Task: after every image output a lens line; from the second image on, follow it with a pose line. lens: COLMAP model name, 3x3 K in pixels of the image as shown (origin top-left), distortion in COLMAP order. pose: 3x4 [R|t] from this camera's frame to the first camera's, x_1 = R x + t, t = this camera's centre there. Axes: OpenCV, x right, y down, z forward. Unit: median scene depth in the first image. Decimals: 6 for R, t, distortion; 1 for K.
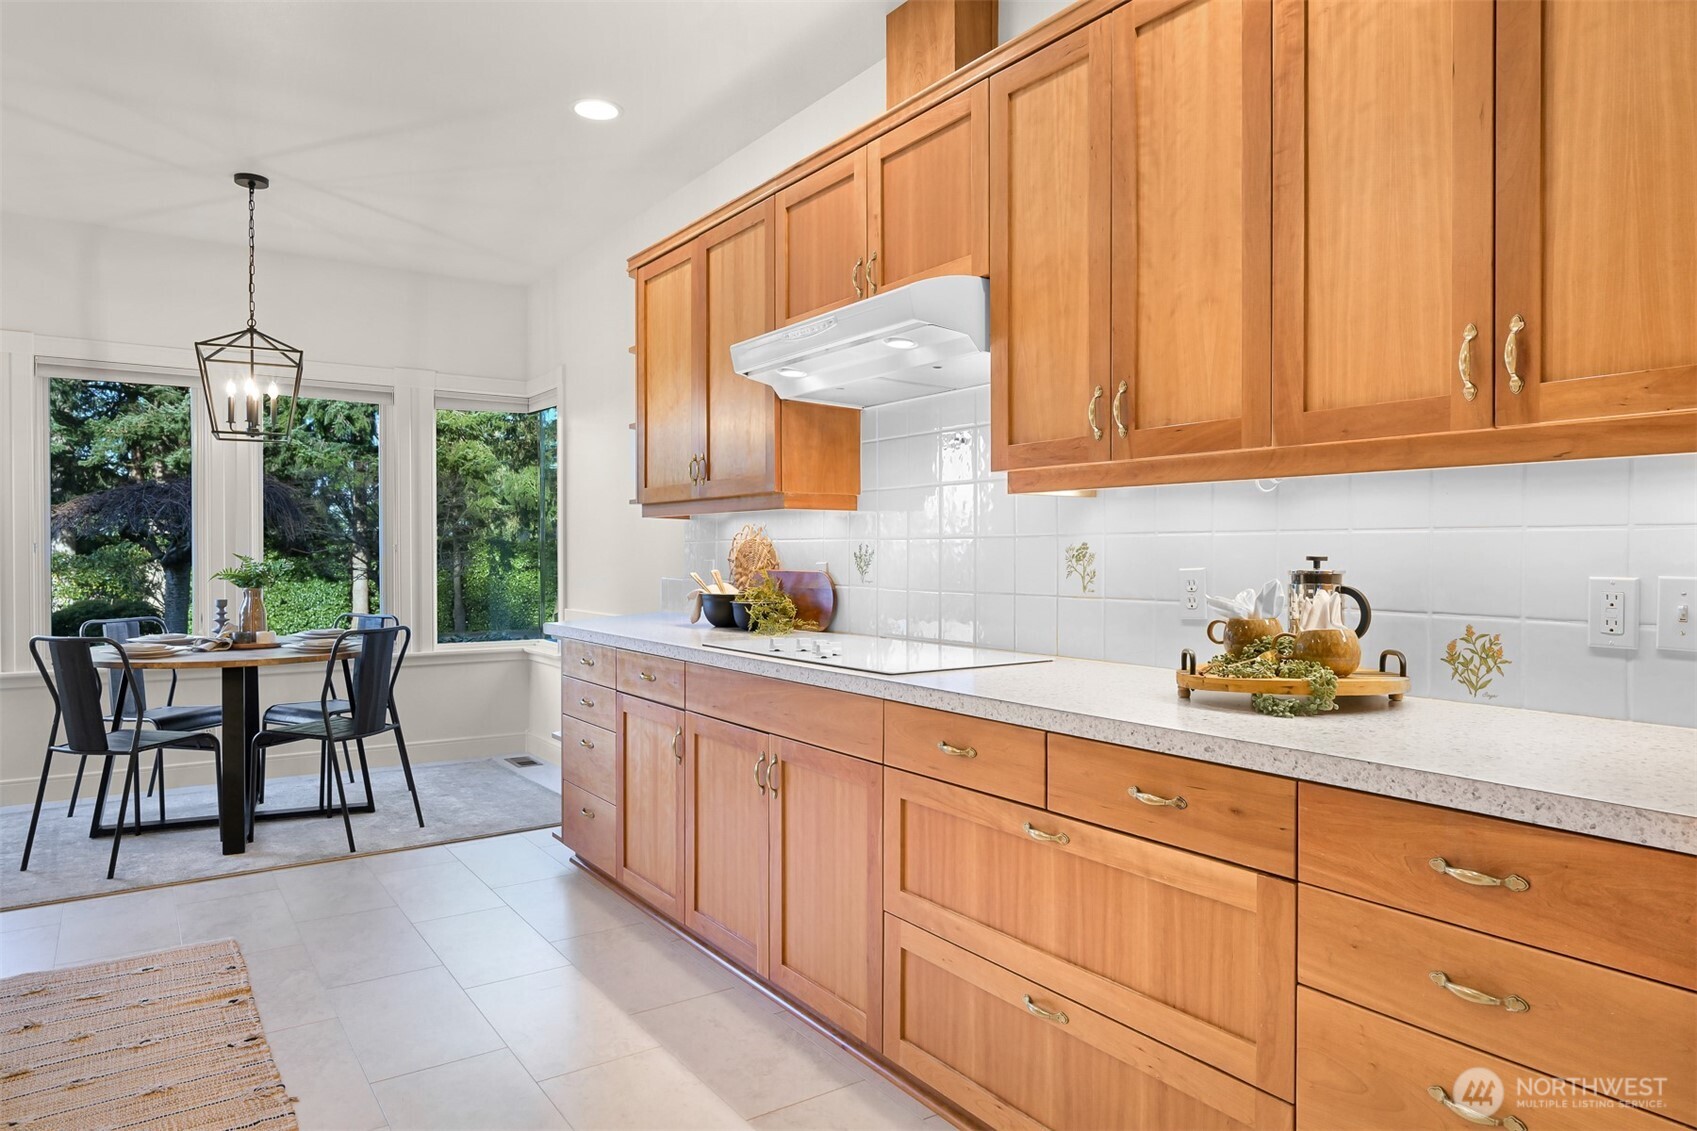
lens RADIAL K [[1037.2, 0, 848.5], [0, 1037.2, 565.5], [0, 0, 1]] dist [-0.002460, -0.000824]
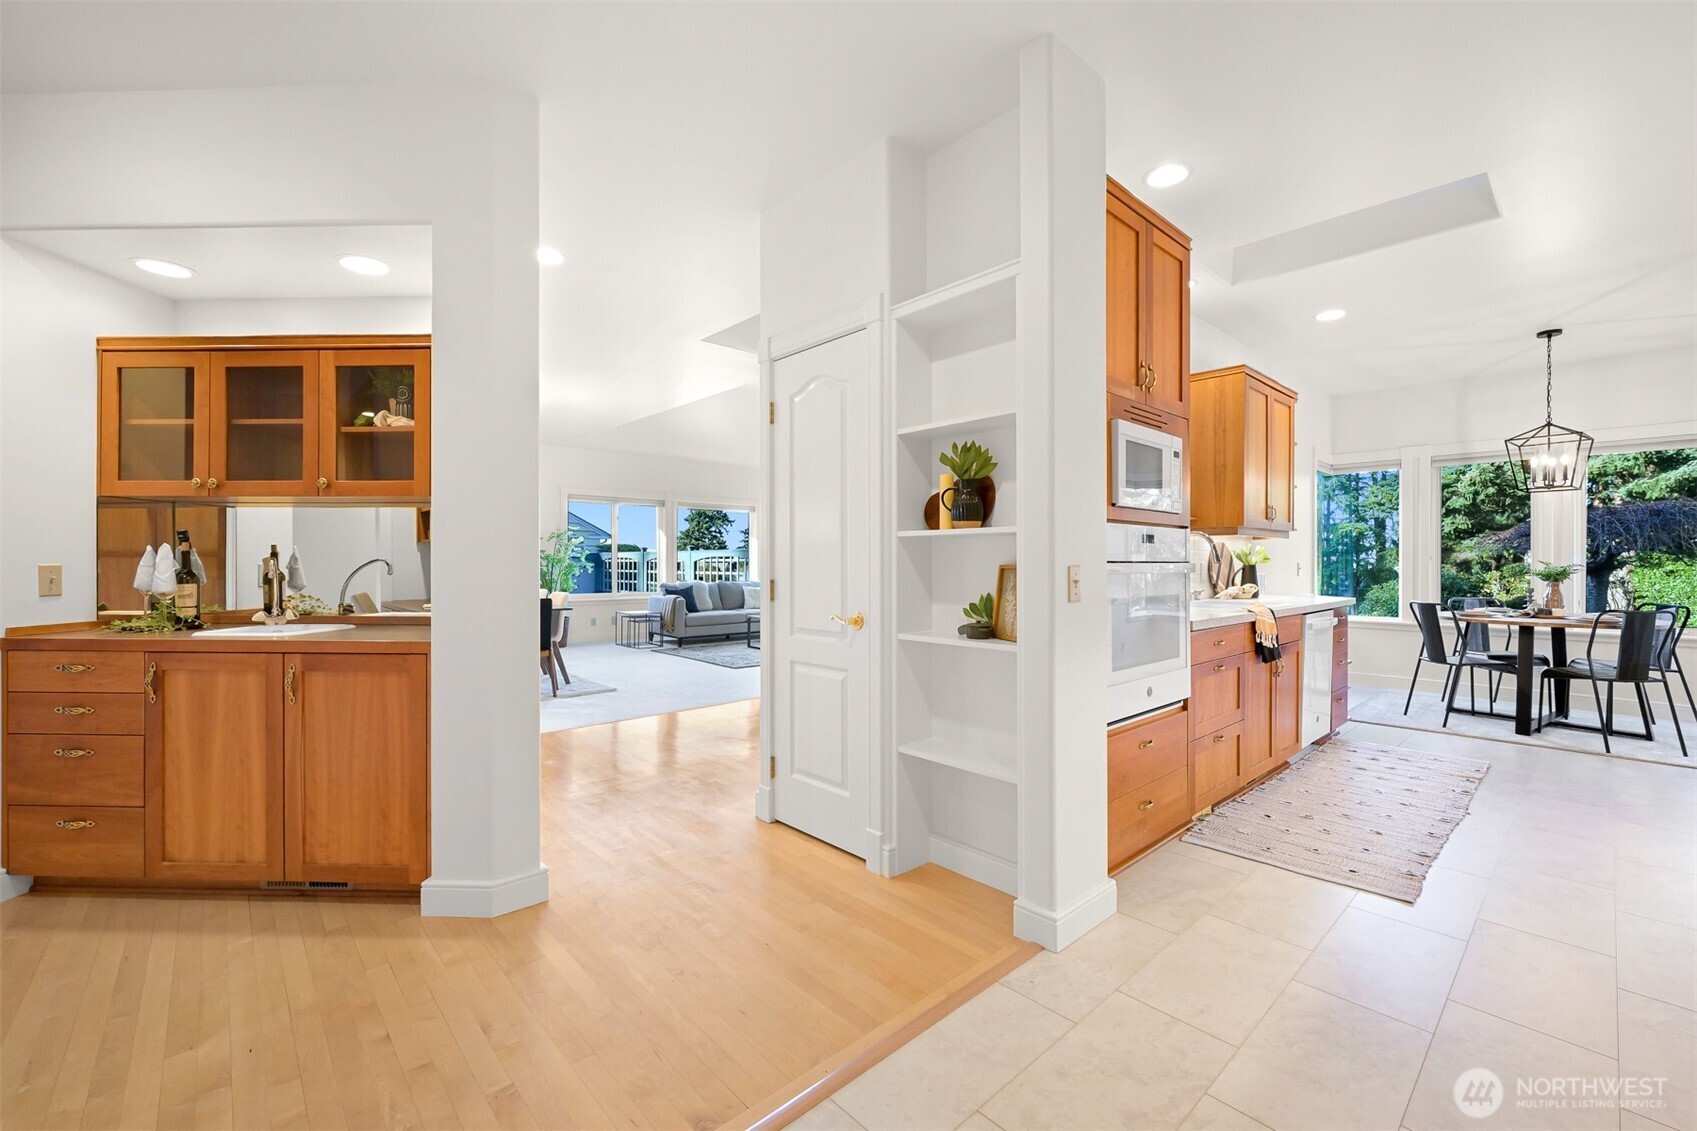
lens RADIAL K [[702.3, 0, 848.5], [0, 702.3, 565.5], [0, 0, 1]] dist [-0.001038, -0.000256]
pose [[0.124327, -0.001411, -0.992240, 0.387918], [-0.010471, 0.999941, -0.002734, 0.011177], [0.992186, 0.010729, 0.124305, -0.236952]]
